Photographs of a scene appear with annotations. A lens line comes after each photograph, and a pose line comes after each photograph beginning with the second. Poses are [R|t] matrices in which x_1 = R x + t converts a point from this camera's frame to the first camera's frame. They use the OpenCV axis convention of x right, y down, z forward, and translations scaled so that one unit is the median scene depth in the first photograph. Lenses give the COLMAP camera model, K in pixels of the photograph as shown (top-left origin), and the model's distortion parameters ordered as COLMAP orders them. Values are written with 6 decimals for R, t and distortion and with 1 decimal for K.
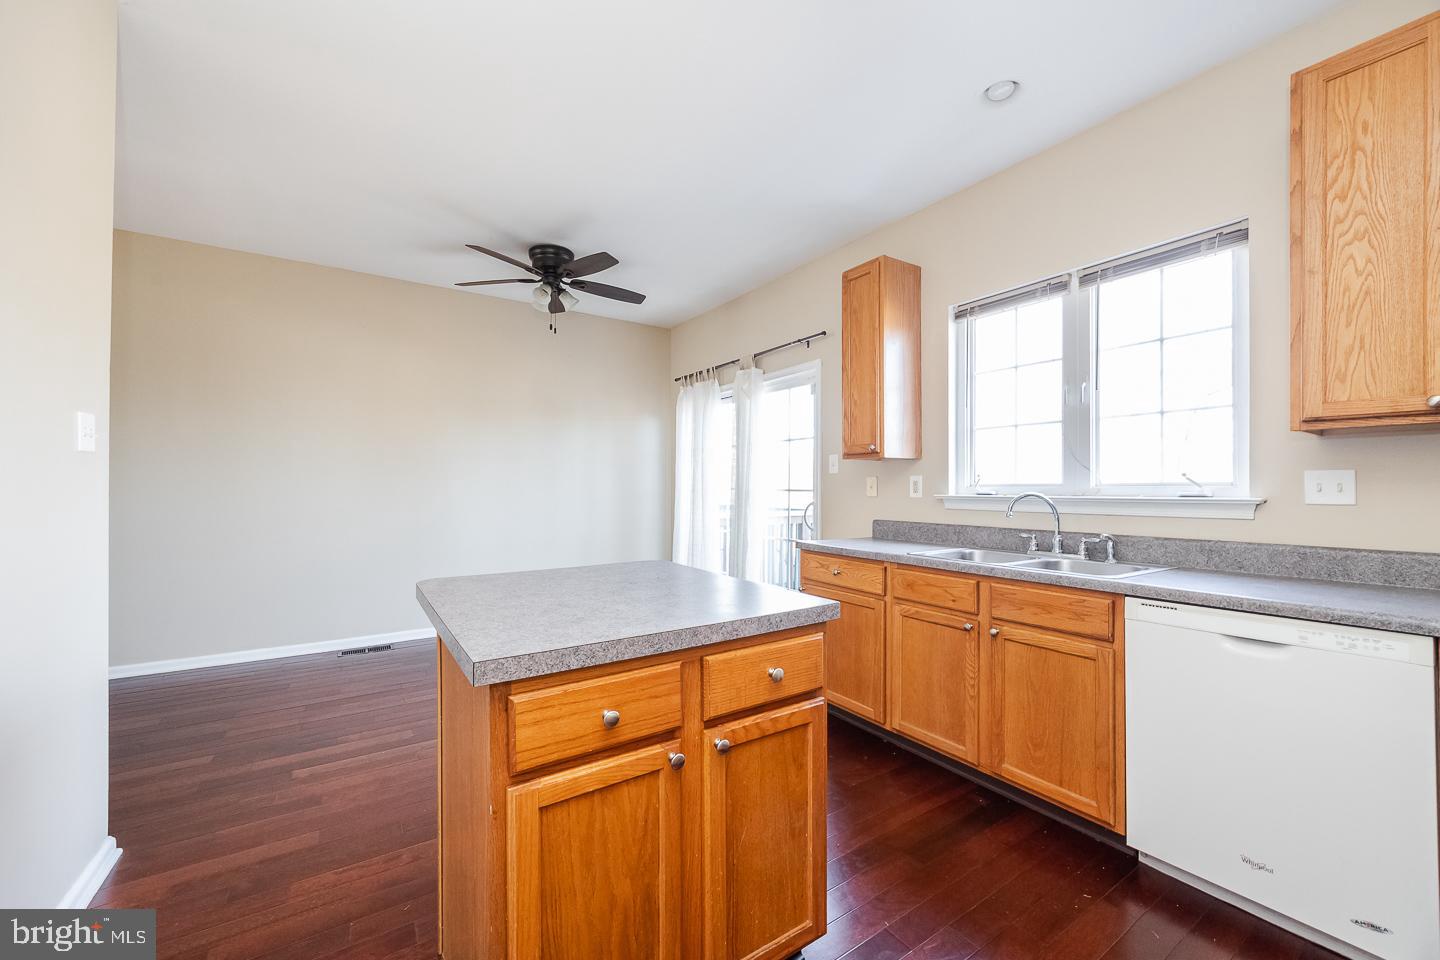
lens RADIAL K [[553.7, 0, 719.2], [0, 553.7, 488.1], [0, 0, 1]] dist [0.000234, 0.000029]
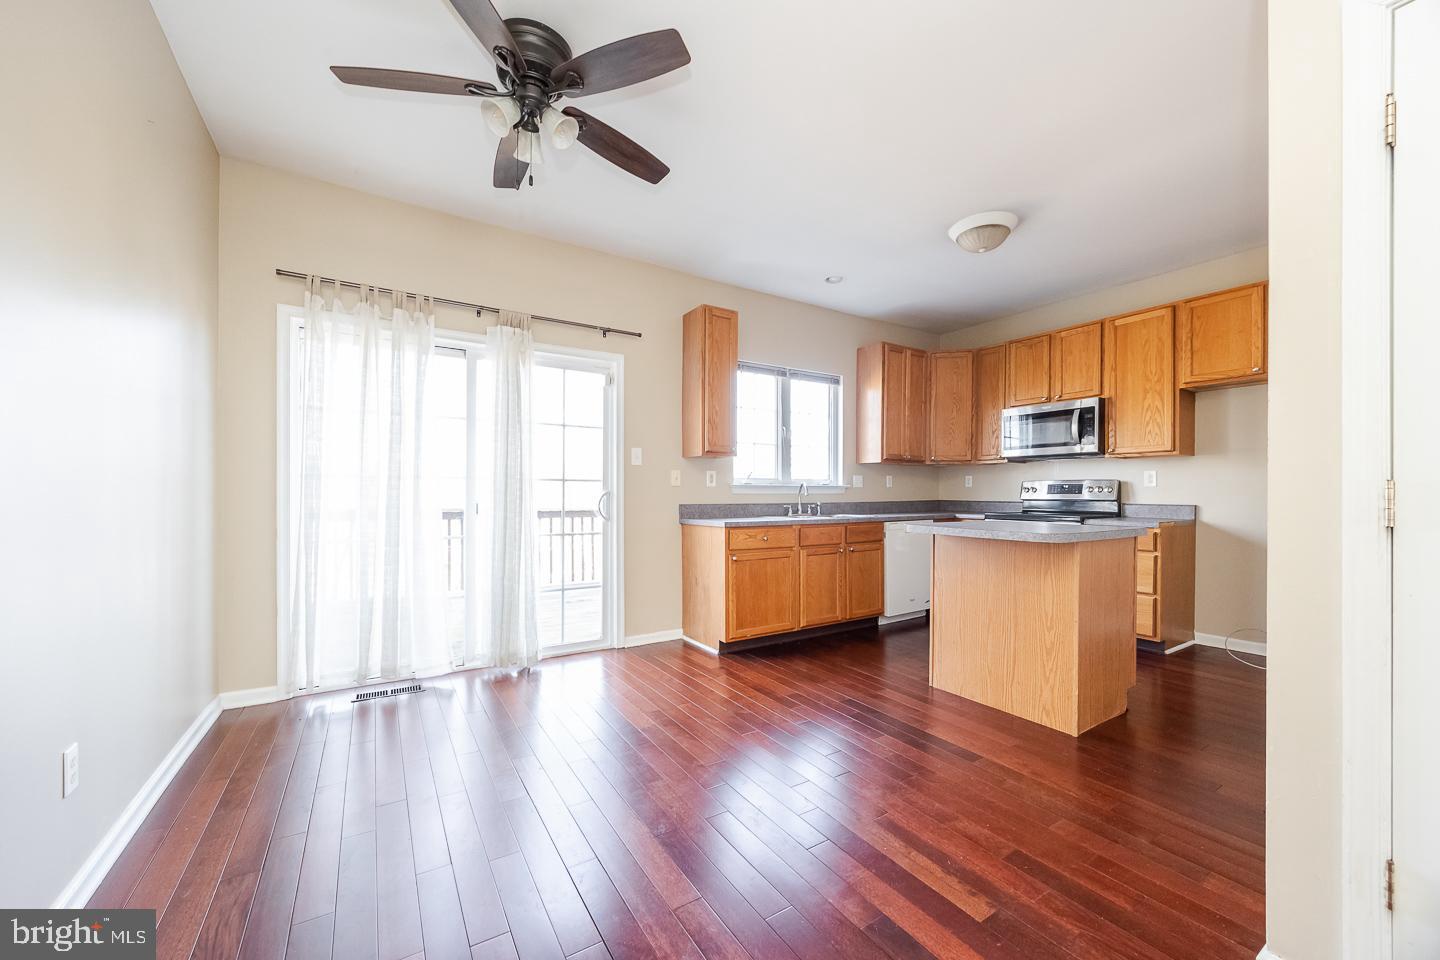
lens RADIAL K [[553.7, 0, 719.2], [0, 553.7, 488.1], [0, 0, 1]] dist [0.000234, 0.000029]
pose [[0.029166, 0.007024, 0.999550, -1.152543], [-0.000790, 0.999975, -0.007004, 0.034999], [-0.999574, -0.000585, 0.029171, 1.053745]]
